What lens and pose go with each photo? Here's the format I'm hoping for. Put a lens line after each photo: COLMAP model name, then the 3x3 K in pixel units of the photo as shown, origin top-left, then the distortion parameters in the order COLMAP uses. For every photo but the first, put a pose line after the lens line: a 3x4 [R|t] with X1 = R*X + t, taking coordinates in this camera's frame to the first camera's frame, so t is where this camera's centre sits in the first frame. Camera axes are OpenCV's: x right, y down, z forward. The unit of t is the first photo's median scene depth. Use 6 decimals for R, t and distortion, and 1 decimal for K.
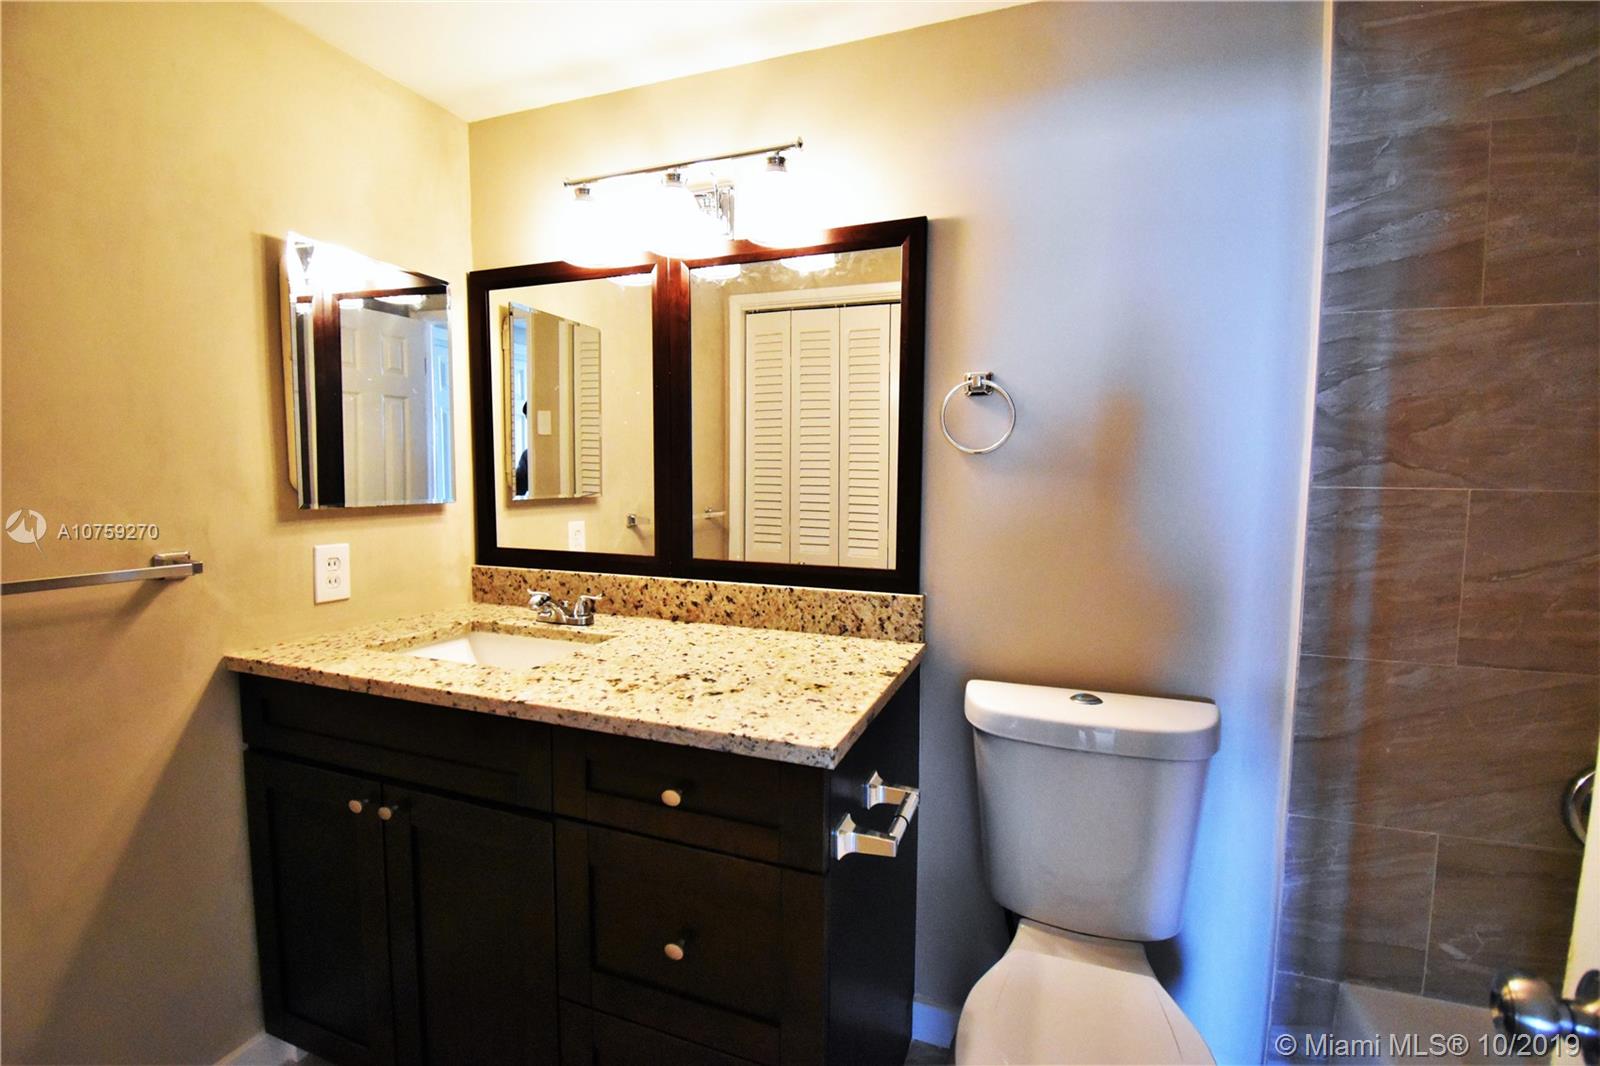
lens RADIAL K [[701.7, 0, 803.6], [0, 701.7, 532.3], [0, 0, 1]] dist [0.002255, -0.016541]
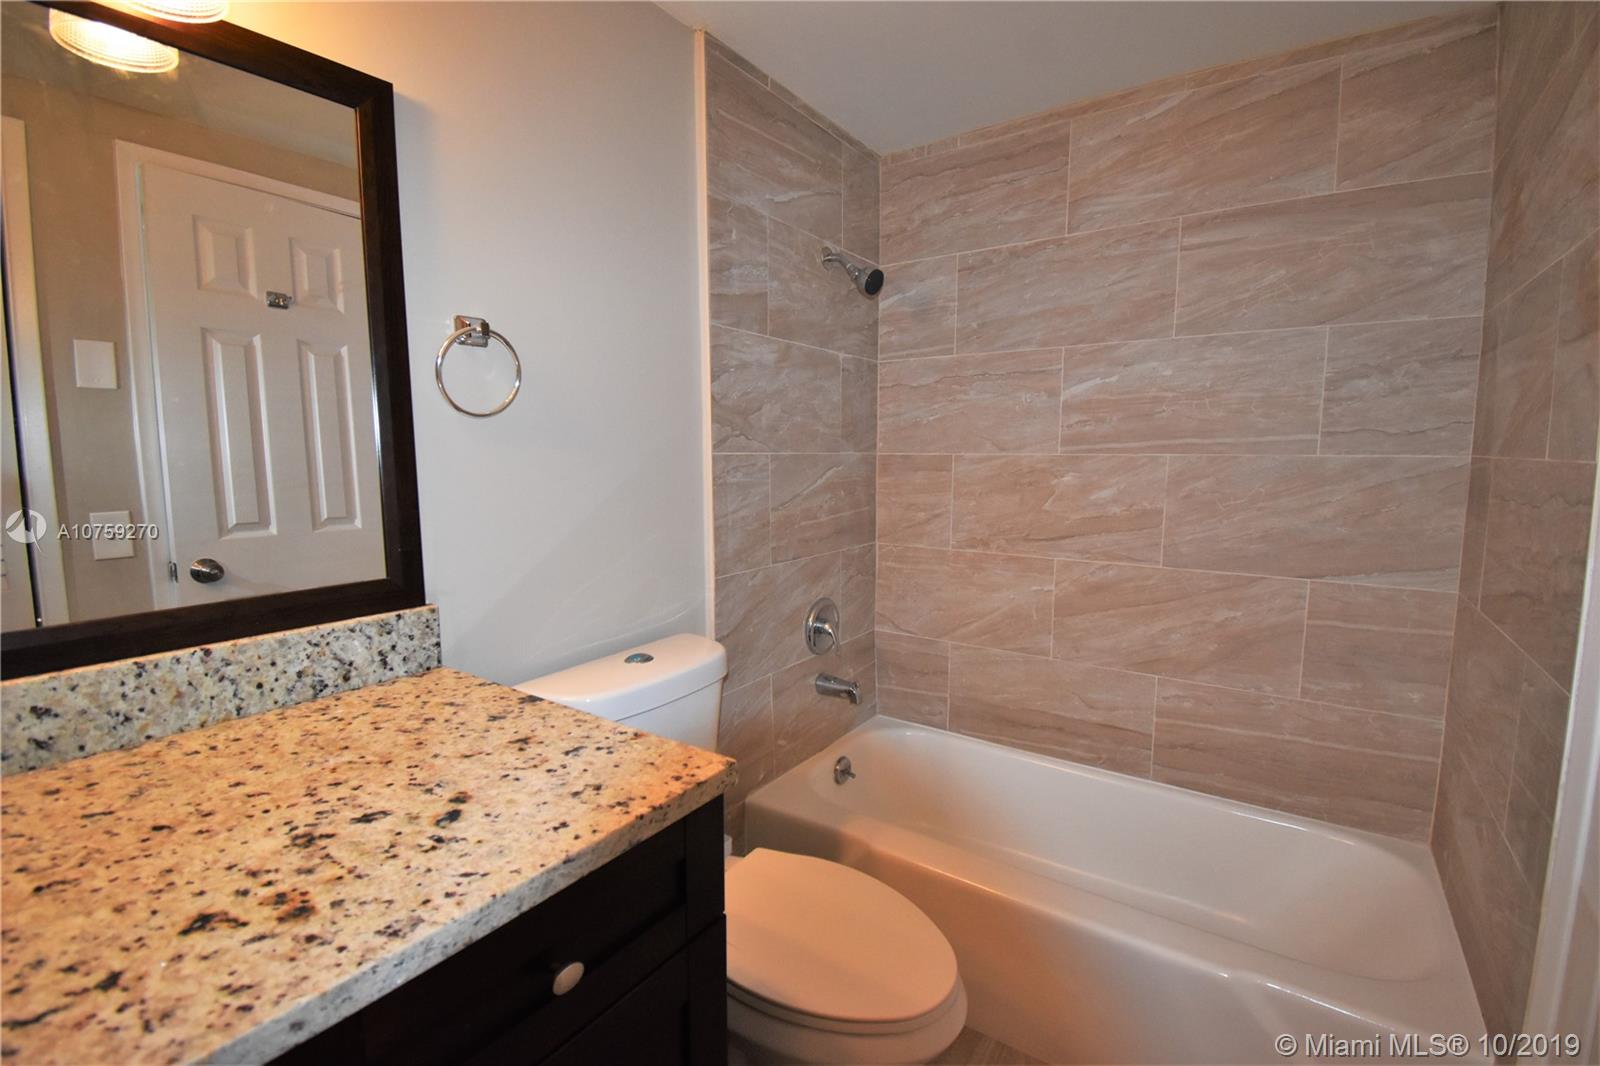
lens RADIAL K [[701.7, 0, 803.6], [0, 701.7, 532.3], [0, 0, 1]] dist [0.002255, -0.016541]
pose [[0.238715, -0.119802, 0.963671, -0.553673], [0.080451, 0.991389, 0.103319, -0.040857], [-0.967751, 0.052864, 0.246298, 0.516906]]
